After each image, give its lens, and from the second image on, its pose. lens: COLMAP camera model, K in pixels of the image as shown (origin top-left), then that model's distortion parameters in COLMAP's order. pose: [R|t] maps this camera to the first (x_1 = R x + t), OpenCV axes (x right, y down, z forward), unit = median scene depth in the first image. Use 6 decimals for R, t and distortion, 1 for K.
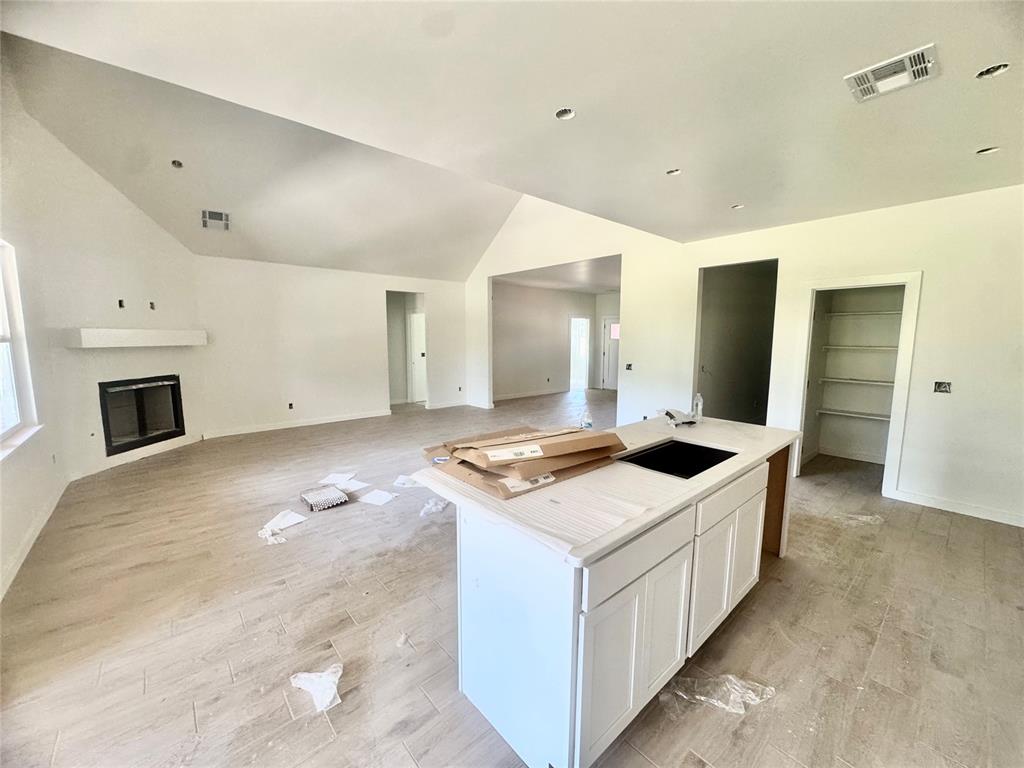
lens RADIAL K [[408.6, 0, 518.2], [0, 408.6, 384.6], [0, 0, 1]] dist [0.000088, 0.000129]
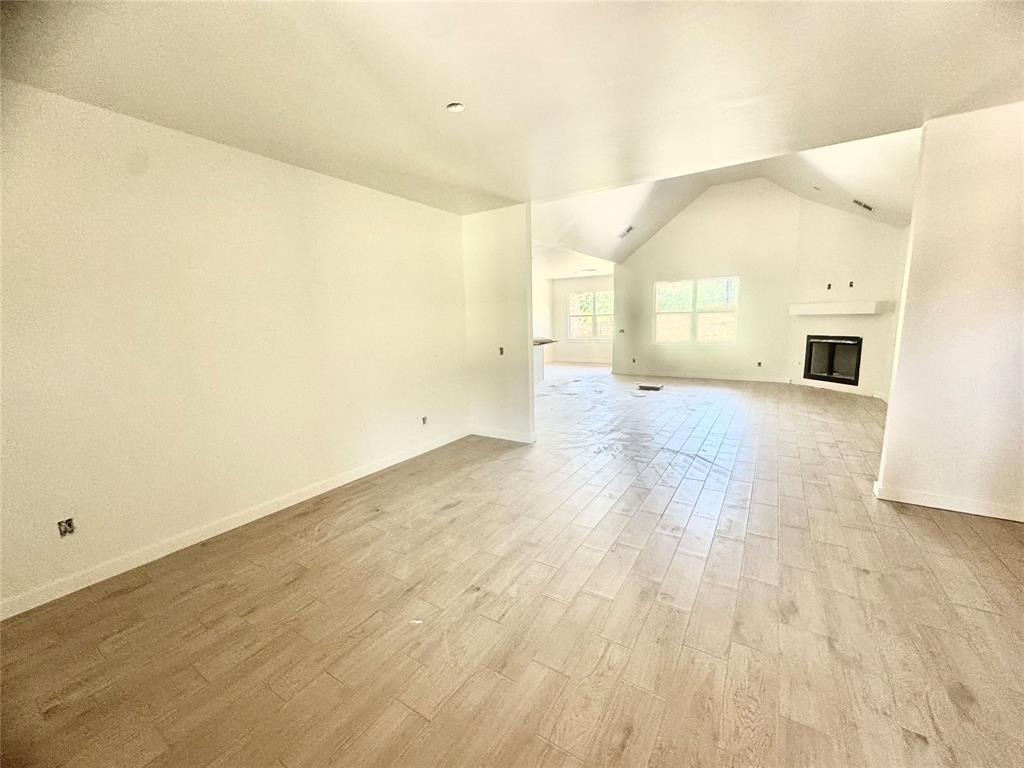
lens RADIAL K [[408.6, 0, 562.3], [0, 408.6, 381.6], [0, 0, 1]] dist [0.000088, 0.000129]
pose [[-0.930124, 0.078726, -0.358708, 0.583336], [-0.019868, 0.964535, 0.263206, -0.249592], [0.366708, 0.251941, -0.895573, 2.217945]]
